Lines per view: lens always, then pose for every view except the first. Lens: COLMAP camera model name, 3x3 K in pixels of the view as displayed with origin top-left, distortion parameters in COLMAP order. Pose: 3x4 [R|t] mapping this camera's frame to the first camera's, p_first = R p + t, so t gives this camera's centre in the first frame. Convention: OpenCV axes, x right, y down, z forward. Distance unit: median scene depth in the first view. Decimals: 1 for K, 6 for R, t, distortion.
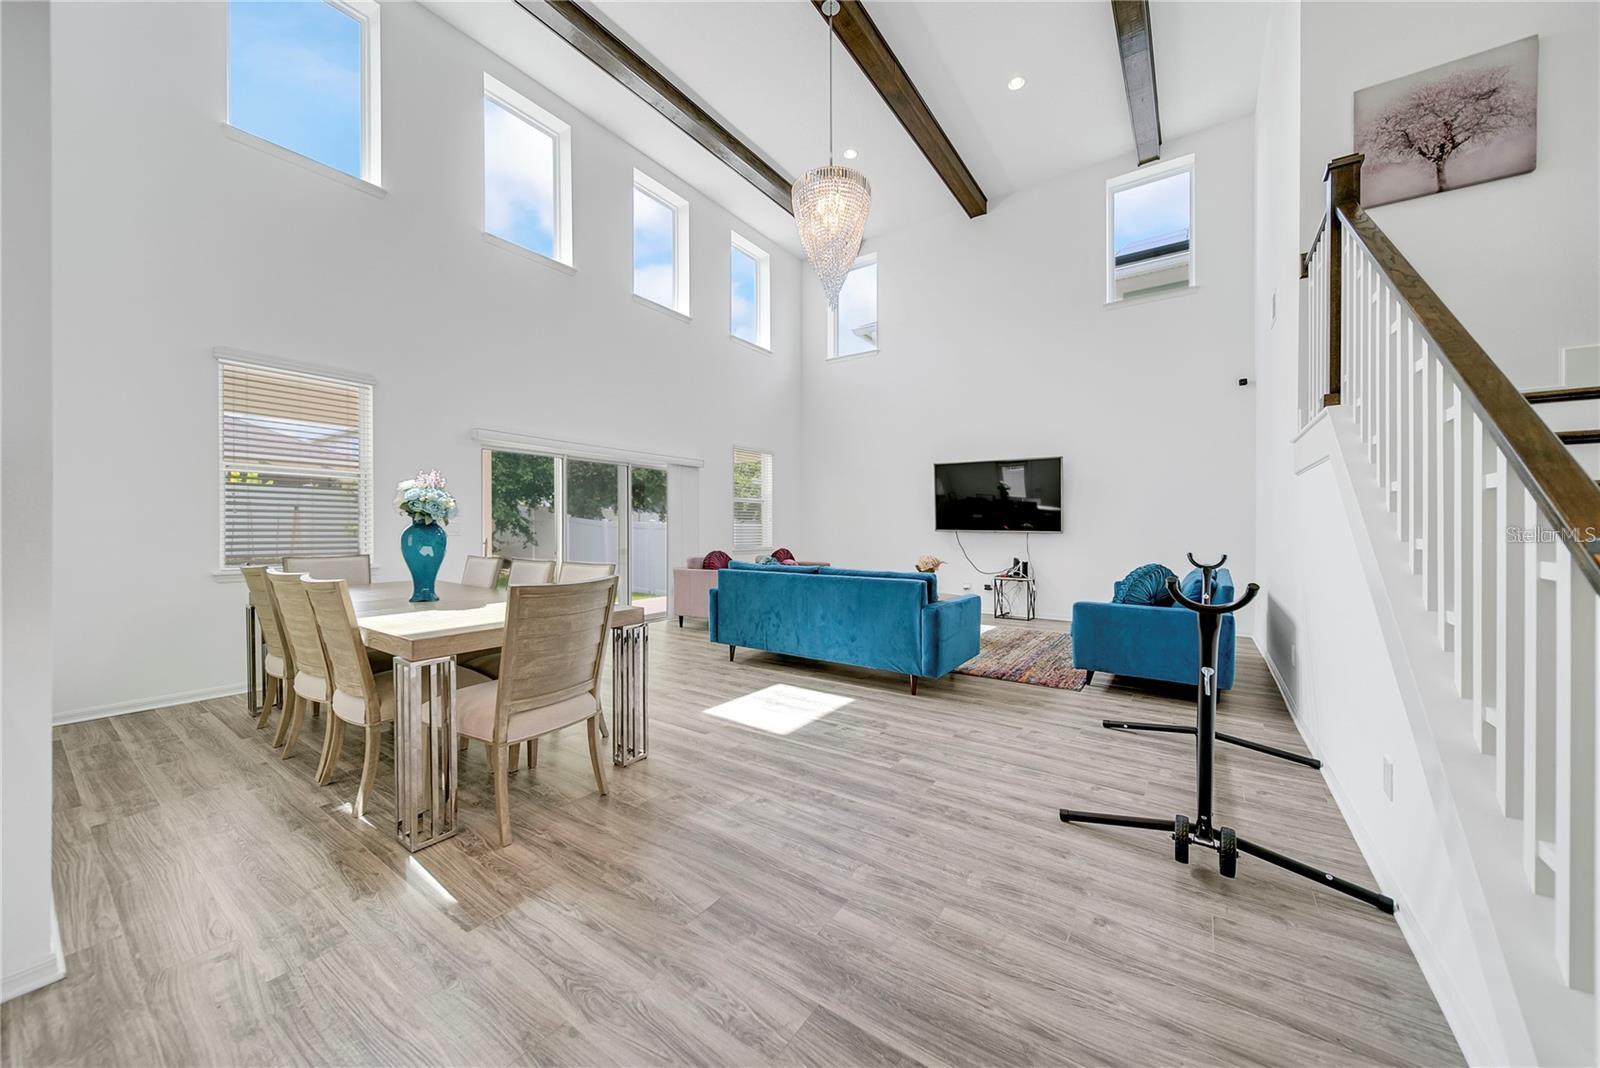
lens RADIAL K [[564.4, 0, 799.7], [0, 564.4, 530.3], [0, 0, 1]] dist [-0.001432, -0.000735]
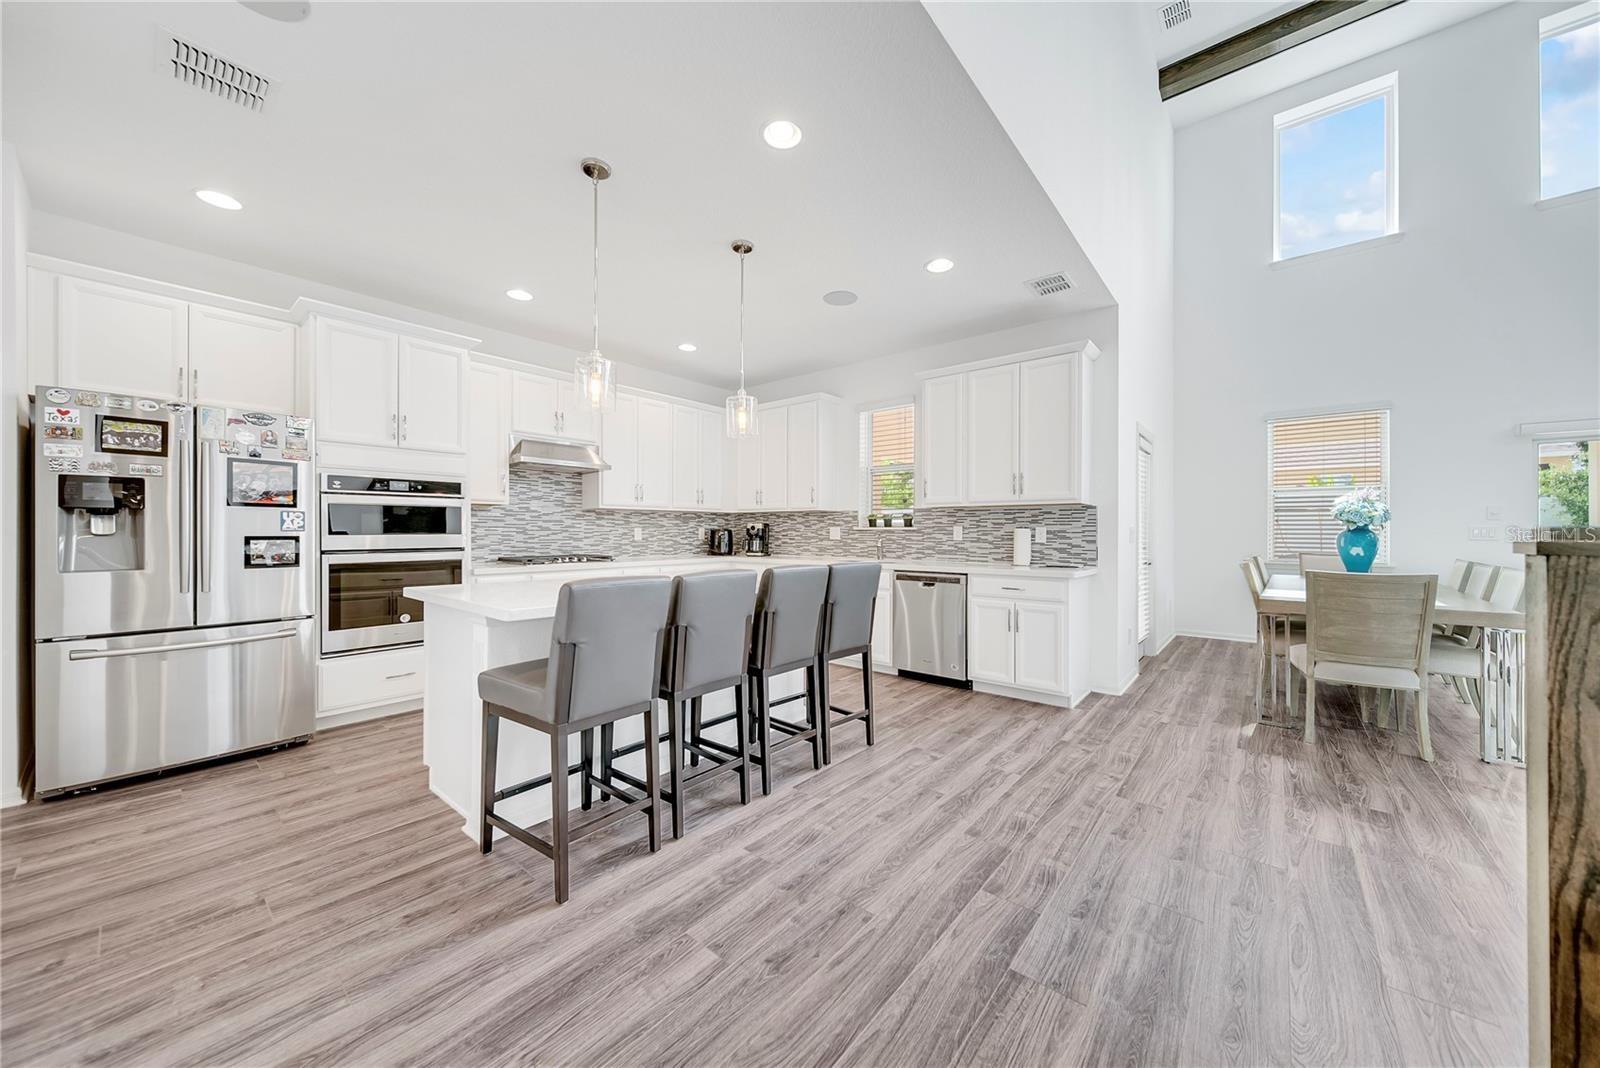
lens RADIAL K [[564.4, 0, 798.8], [0, 564.4, 530.6], [0, 0, 1]] dist [-0.001432, -0.000735]
pose [[-0.087505, -0.002317, -0.996161, 0.728557], [-0.002707, 0.999994, -0.002088, -0.002371], [0.996160, 0.002514, -0.087511, -0.152532]]
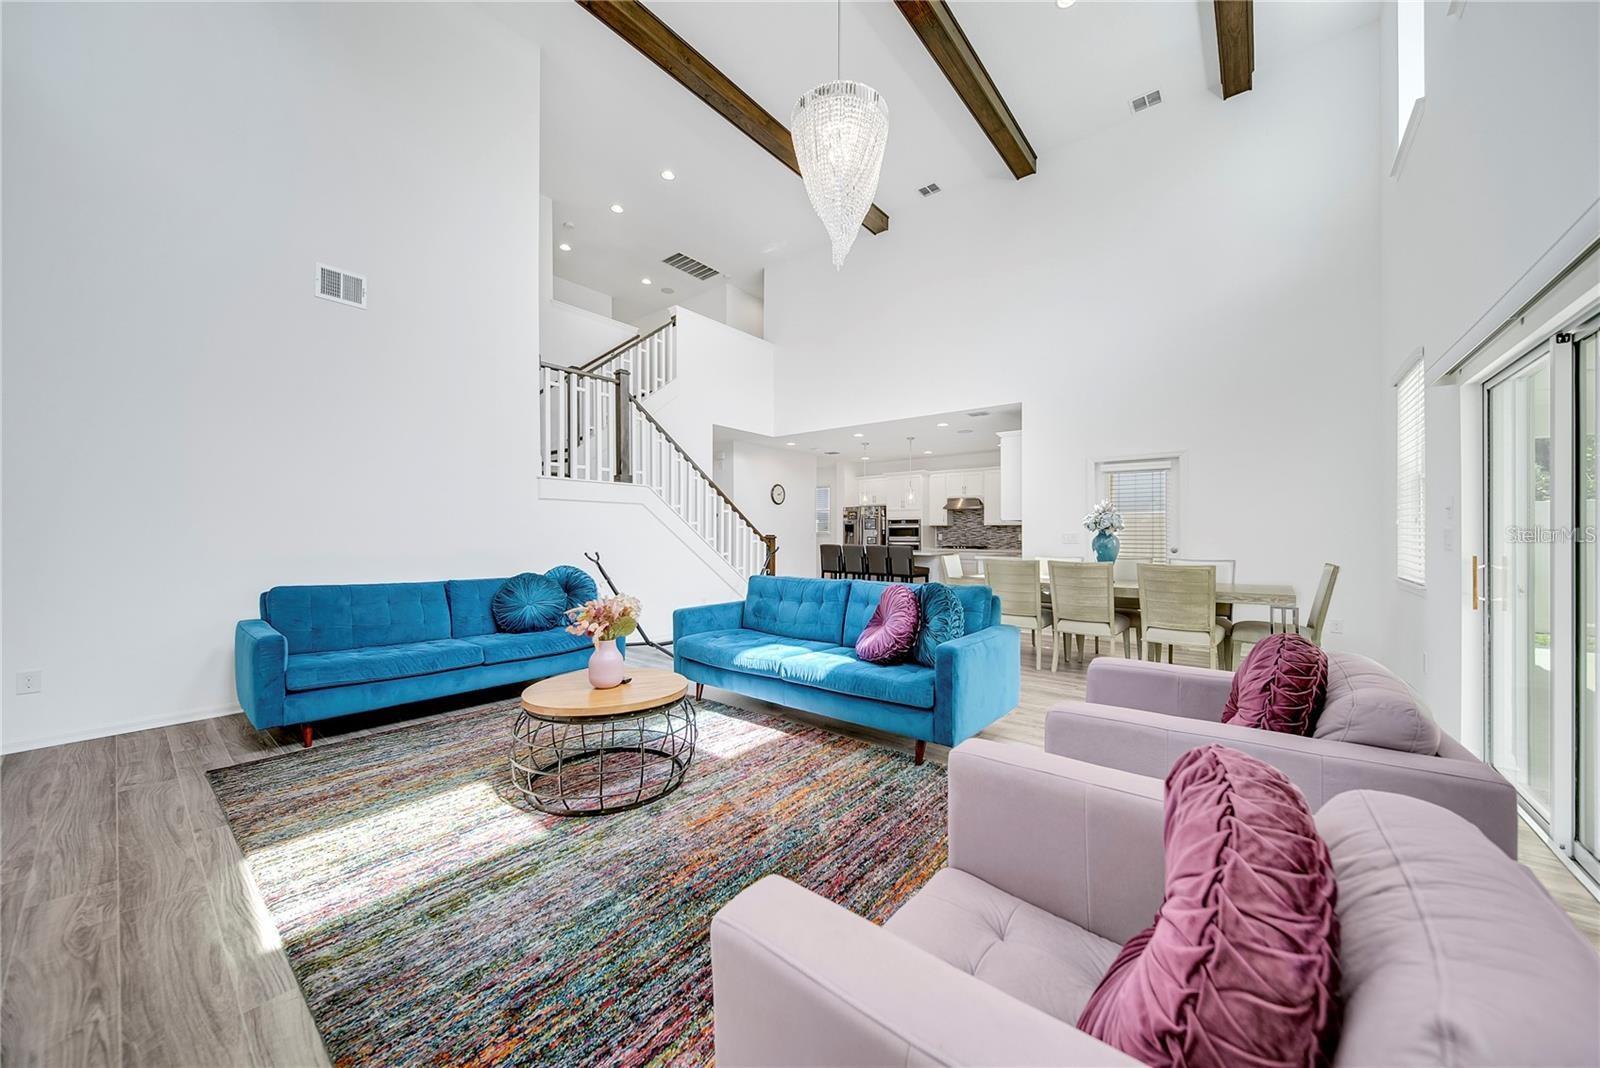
lens RADIAL K [[564.4, 0, 803.0], [0, 564.4, 526.9], [0, 0, 1]] dist [-0.001432, -0.000735]
pose [[-0.997825, -0.002333, 0.065884, 0.093573], [-0.003253, 0.999899, -0.013863, -0.004122], [-0.065845, -0.014047, -0.997731, 2.703443]]
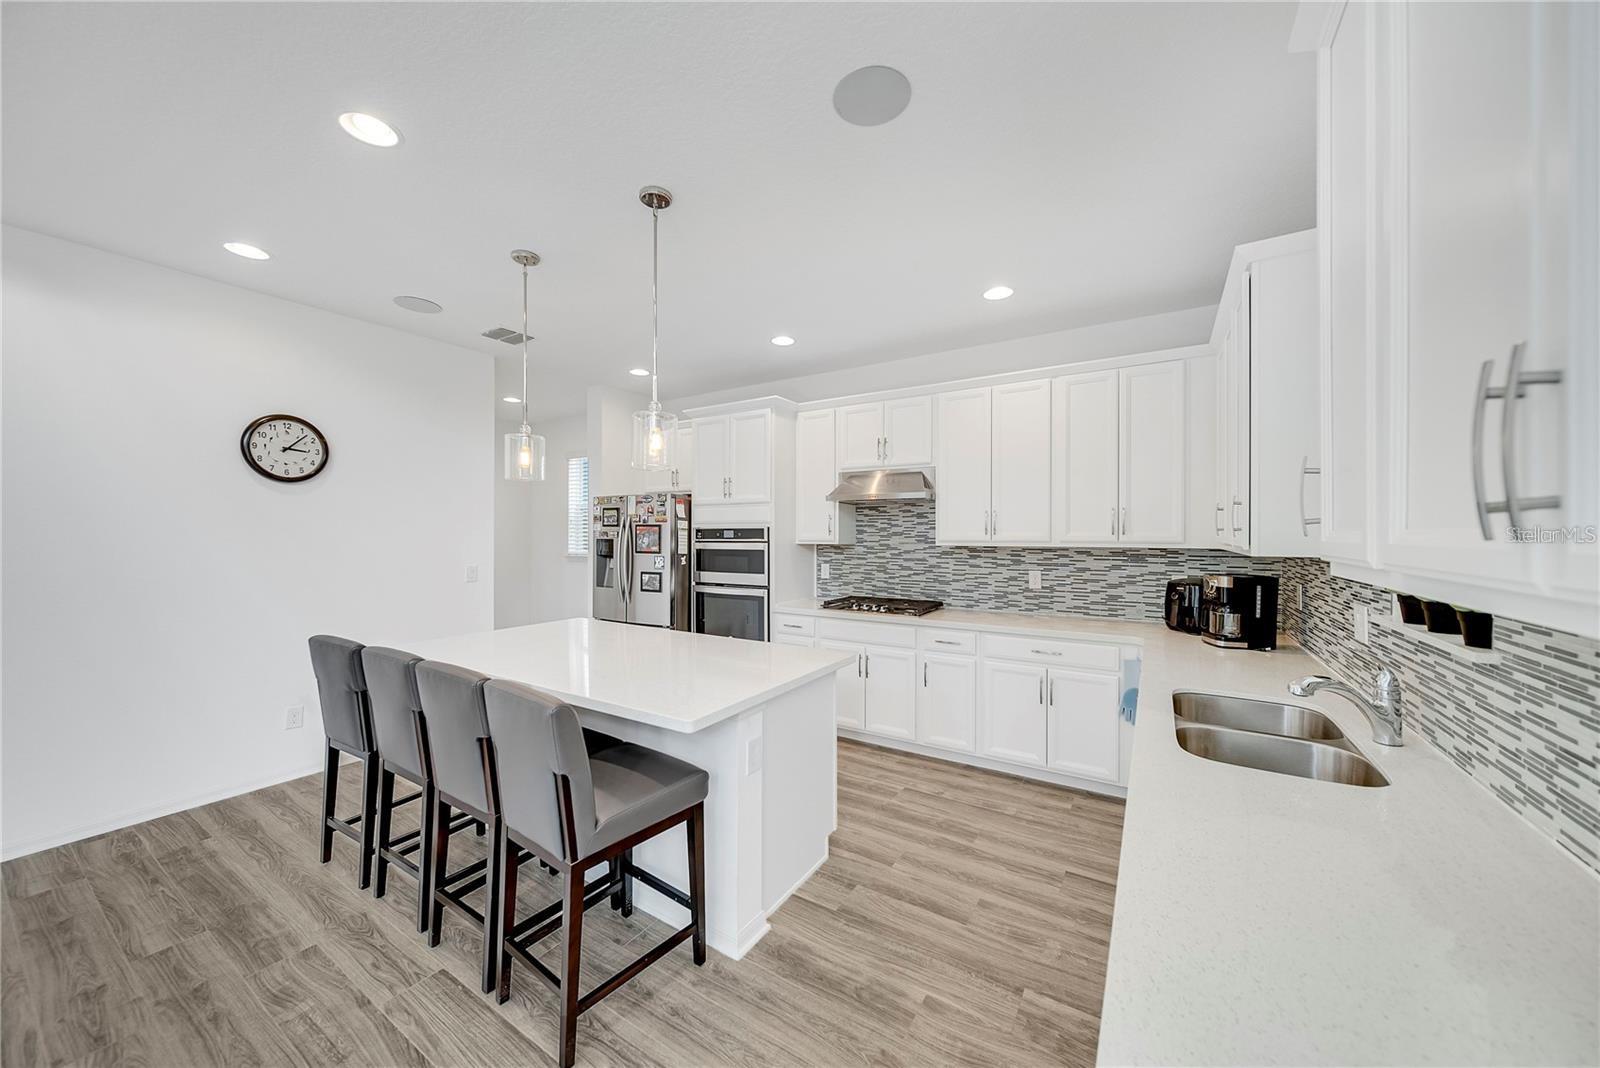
lens RADIAL K [[564.4, 0, 802.5], [0, 564.4, 532.6], [0, 0, 1]] dist [-0.001432, -0.000735]
pose [[-0.998937, -0.001605, -0.046062, -0.440189], [-0.001581, 0.999999, -0.000543, -0.094543], [0.046063, -0.000470, -0.998938, 0.382205]]
